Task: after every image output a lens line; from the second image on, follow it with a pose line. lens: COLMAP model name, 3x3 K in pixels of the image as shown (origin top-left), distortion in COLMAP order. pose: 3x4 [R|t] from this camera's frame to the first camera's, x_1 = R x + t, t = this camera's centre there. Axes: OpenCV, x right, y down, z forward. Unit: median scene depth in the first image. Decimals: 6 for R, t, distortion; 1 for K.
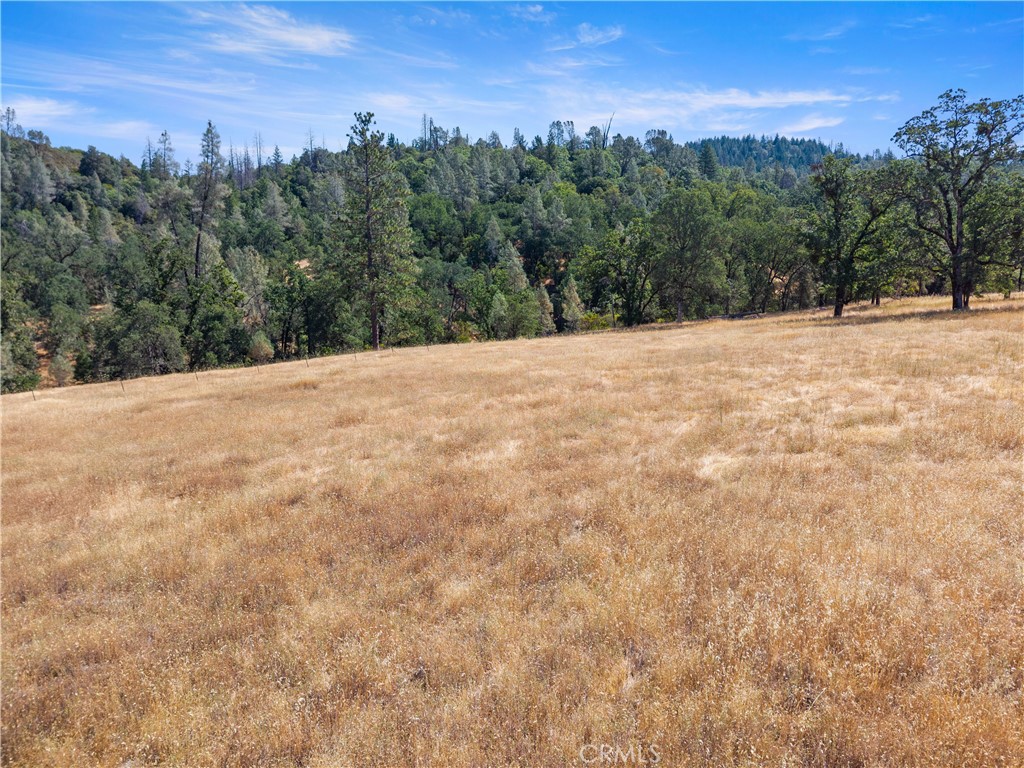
lens RADIAL K [[705.8, 0, 511.4], [0, 705.8, 386.8], [0, 0, 1]] dist [0.038015, -0.028478]
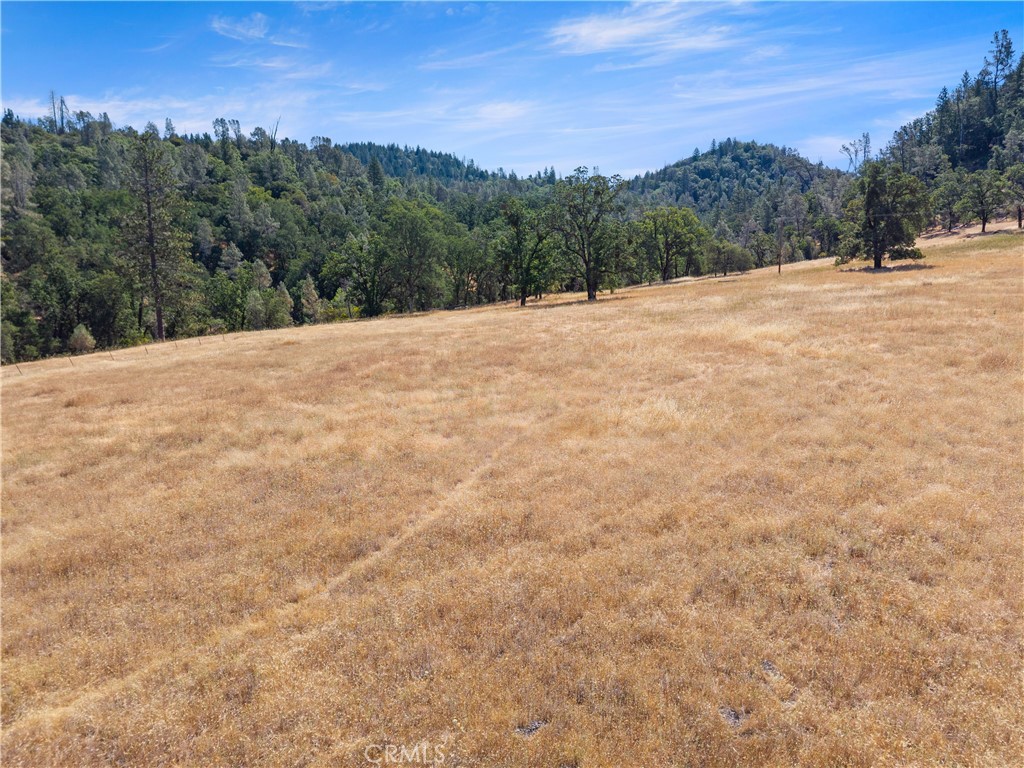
lens RADIAL K [[705.8, 0, 513.8], [0, 705.8, 383.9], [0, 0, 1]] dist [0.038015, -0.028478]
pose [[0.884403, -0.065132, 0.462156, -0.203930], [0.065695, 0.997729, 0.014895, 0.033320], [-0.462077, 0.017188, 0.886673, -0.246282]]
